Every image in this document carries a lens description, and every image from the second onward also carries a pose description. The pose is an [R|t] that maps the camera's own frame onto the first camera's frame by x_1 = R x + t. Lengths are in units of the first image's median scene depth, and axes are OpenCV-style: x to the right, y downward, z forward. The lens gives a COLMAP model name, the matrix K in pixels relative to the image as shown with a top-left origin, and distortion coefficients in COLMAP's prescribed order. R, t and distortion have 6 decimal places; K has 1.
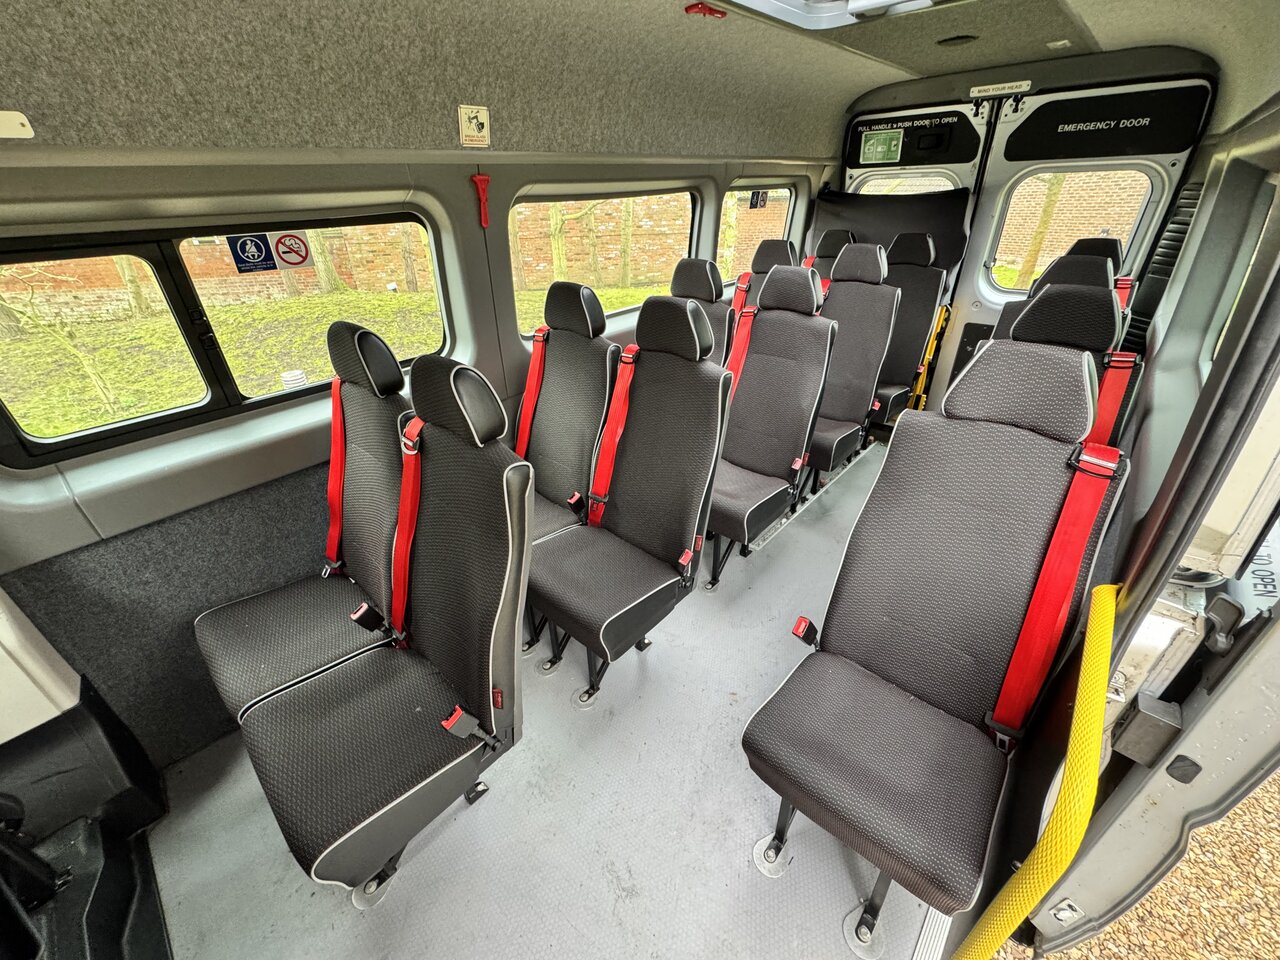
lens RADIAL K [[507.6, 0, 640.3], [0, 507.6, 478.1], [0, 0, 1]] dist [-0.004157, 0.000476]
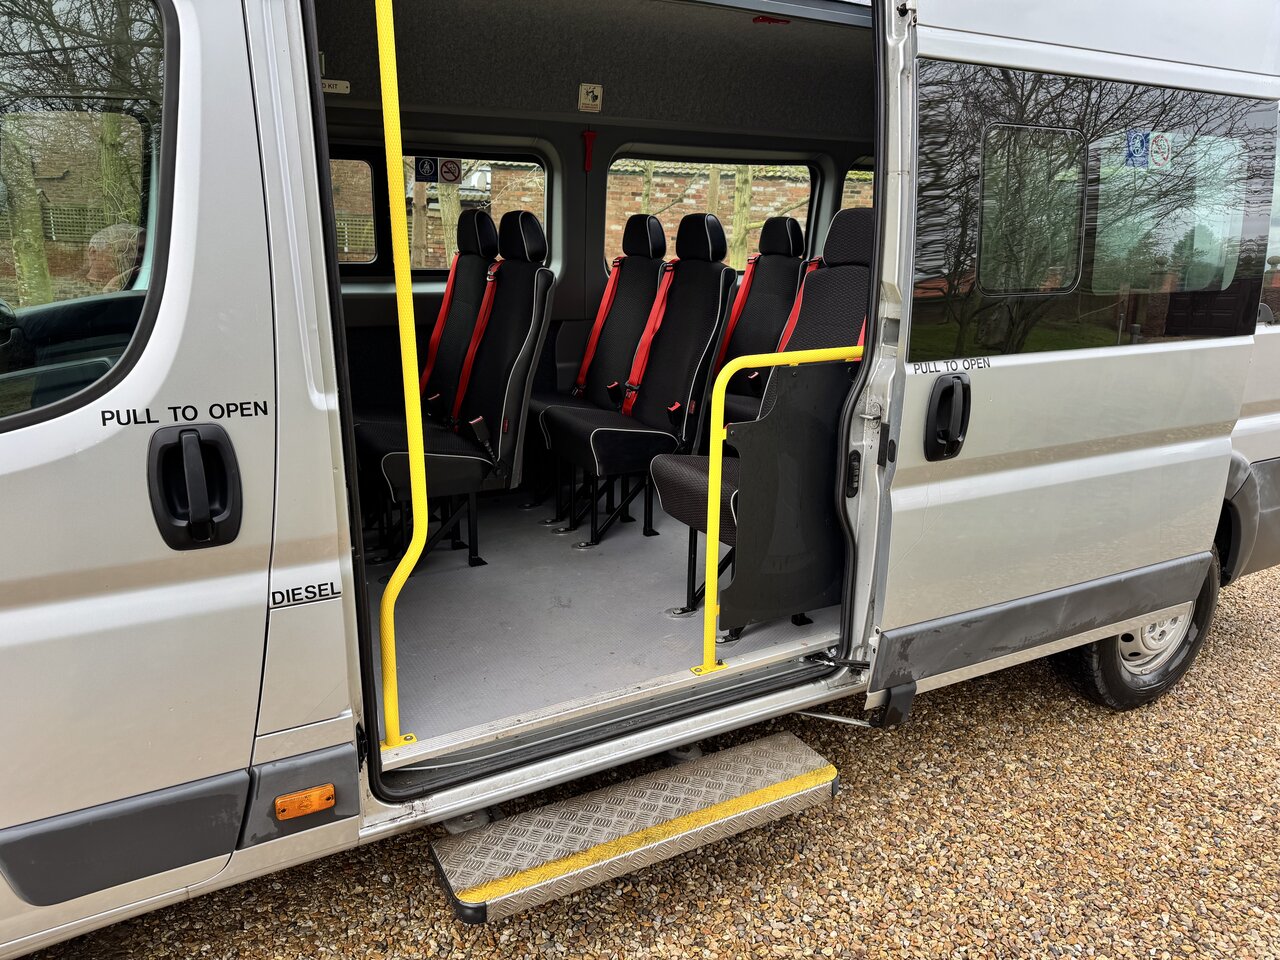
lens RADIAL K [[905.7, 0, 642.5], [0, 905.7, 484.4], [0, 0, 1]] dist [0.032397, -0.045458]
pose [[0.945330, 0.123781, -0.301712, 0.247323], [-0.194520, 0.956589, -0.217023, 0.294866], [0.261751, 0.263847, 0.928370, -0.351568]]
